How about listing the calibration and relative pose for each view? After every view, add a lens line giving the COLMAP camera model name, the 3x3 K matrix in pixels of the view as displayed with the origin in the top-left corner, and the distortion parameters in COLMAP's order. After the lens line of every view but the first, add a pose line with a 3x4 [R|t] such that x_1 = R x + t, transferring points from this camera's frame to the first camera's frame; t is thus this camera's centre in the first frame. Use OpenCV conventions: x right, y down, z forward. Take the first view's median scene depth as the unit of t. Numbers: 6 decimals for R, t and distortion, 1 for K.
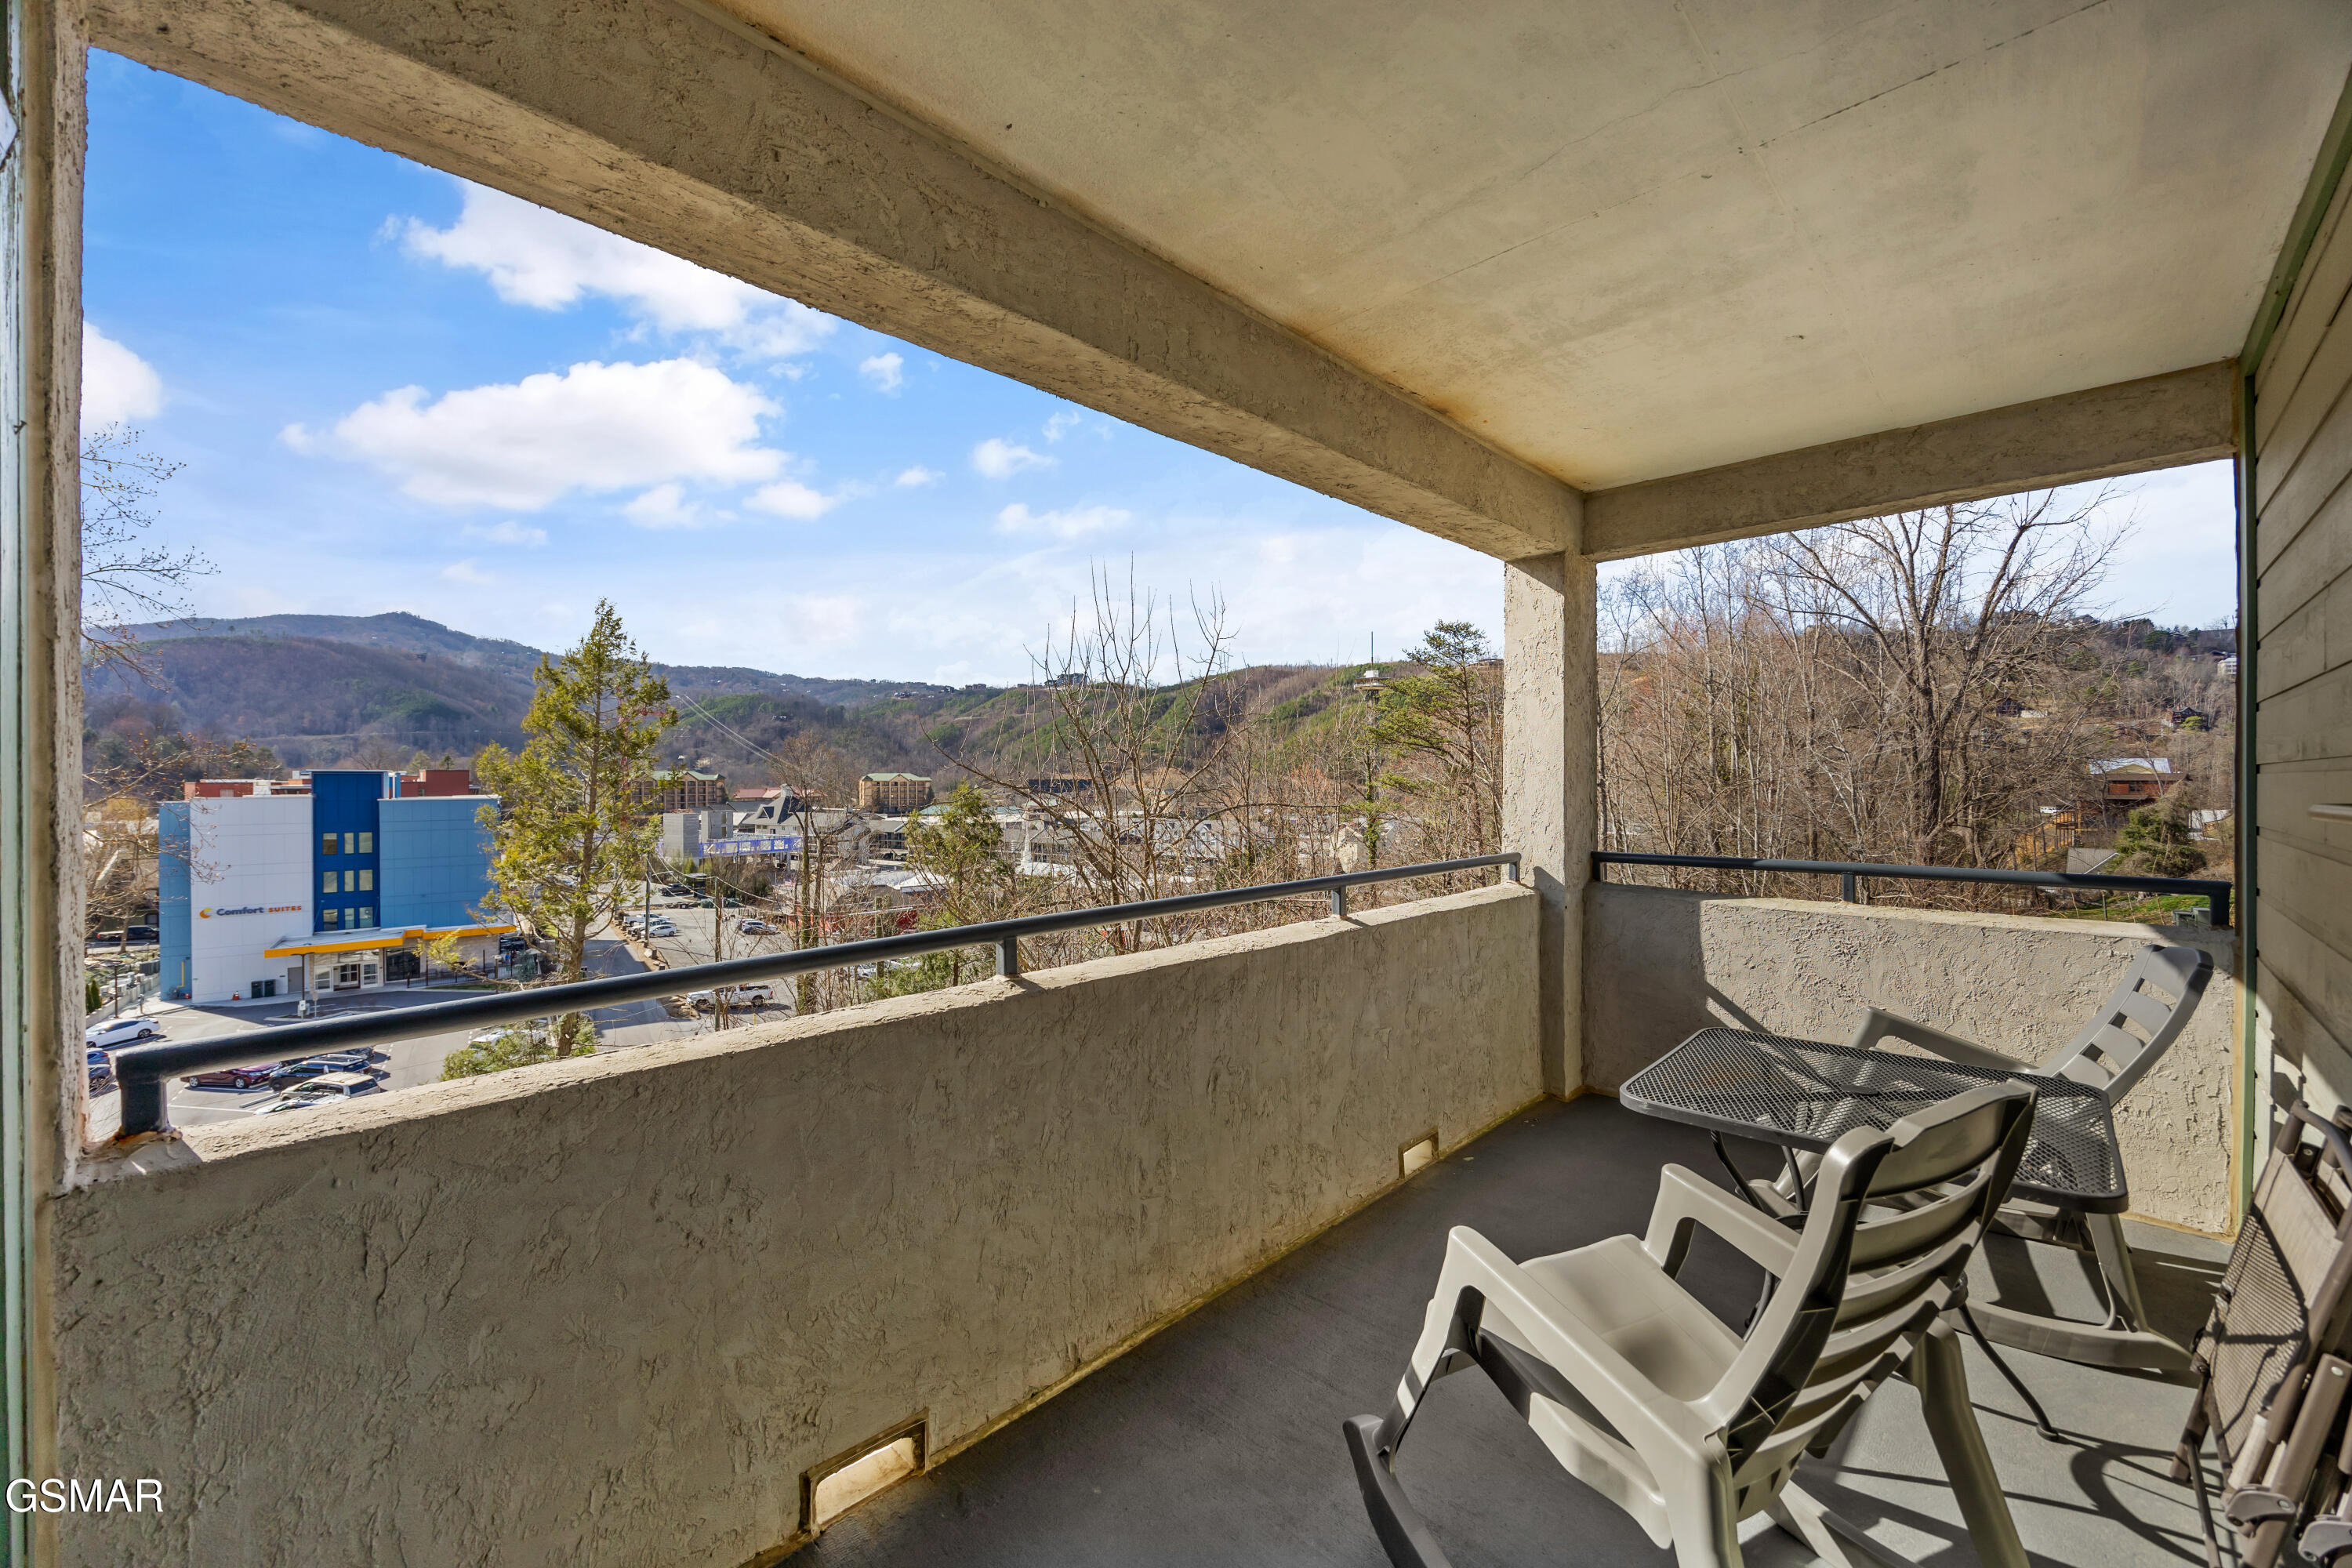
lens RADIAL K [[912.3, 0, 1166.9], [0, 912.3, 787.3], [0, 0, 1]] dist [-0.010589, 0.002332]
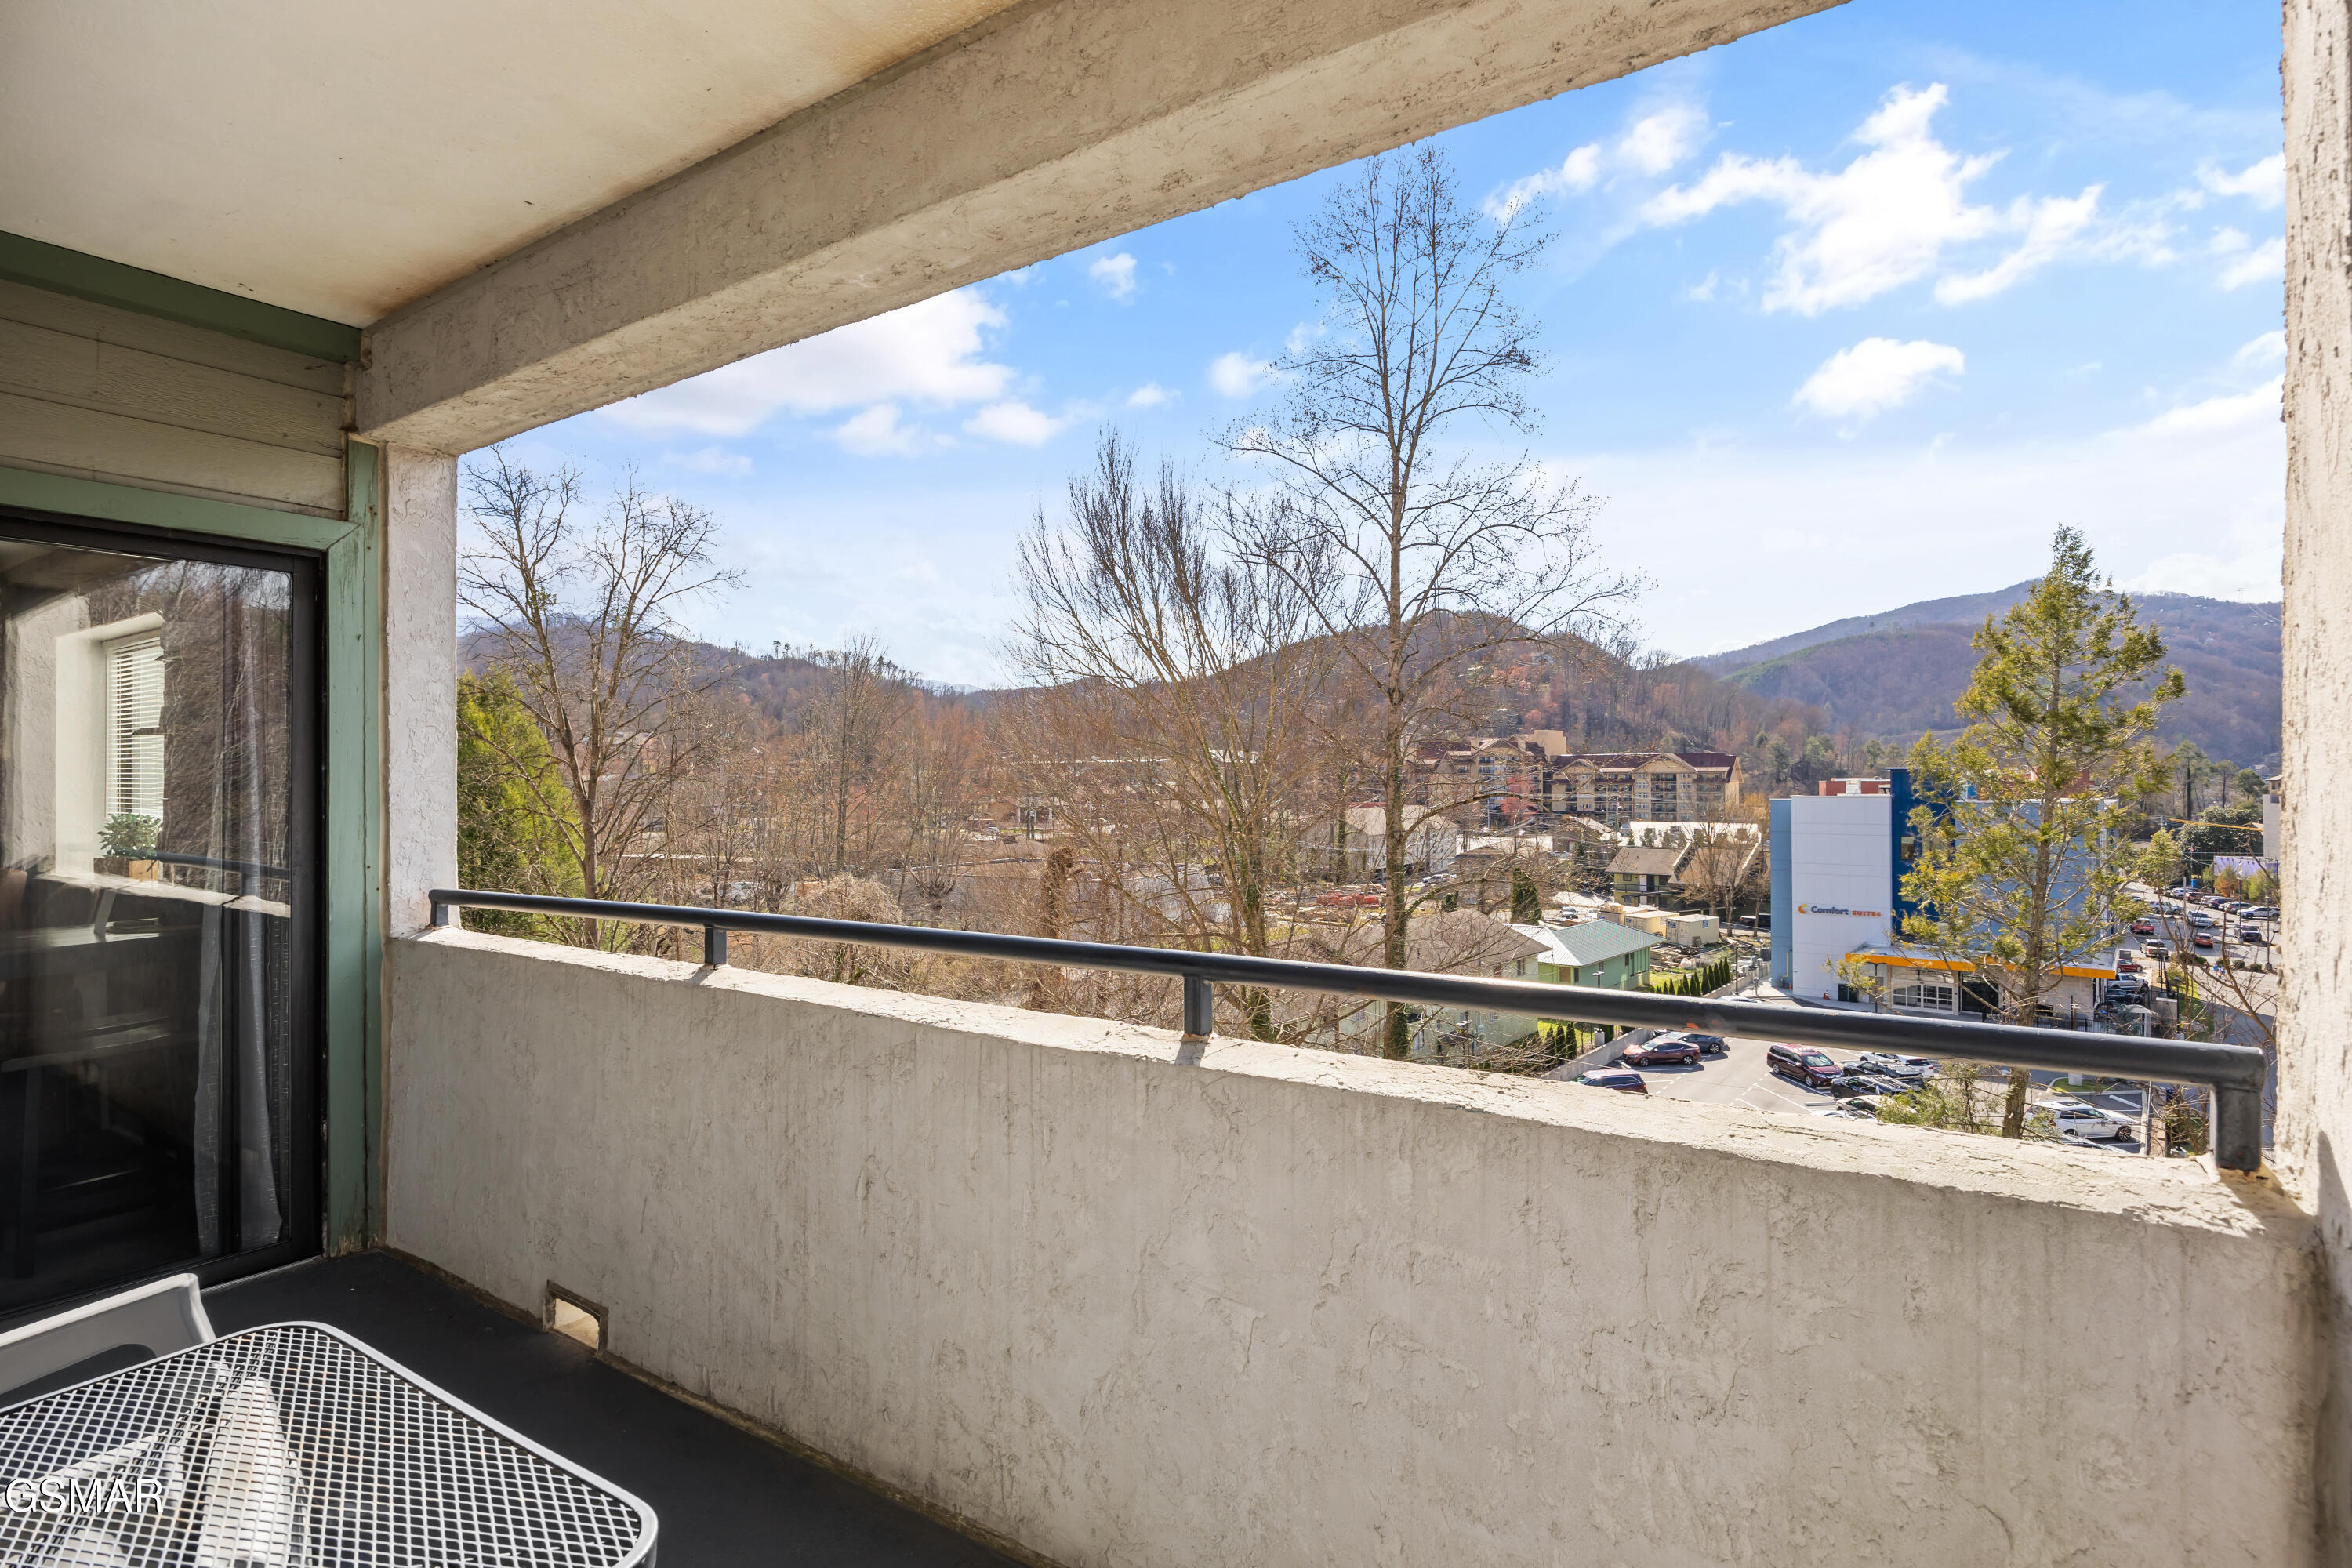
lens RADIAL K [[1140.3, 0, 1189.5], [0, 1140.3, 776.5], [0, 0, 1]] dist [-0.018897, -0.000077]
pose [[0.219366, -0.003106, -0.975638, 0.111930], [-0.006620, 0.999967, -0.004672, 0.000361], [0.975620, 0.007483, 0.219339, 0.120027]]
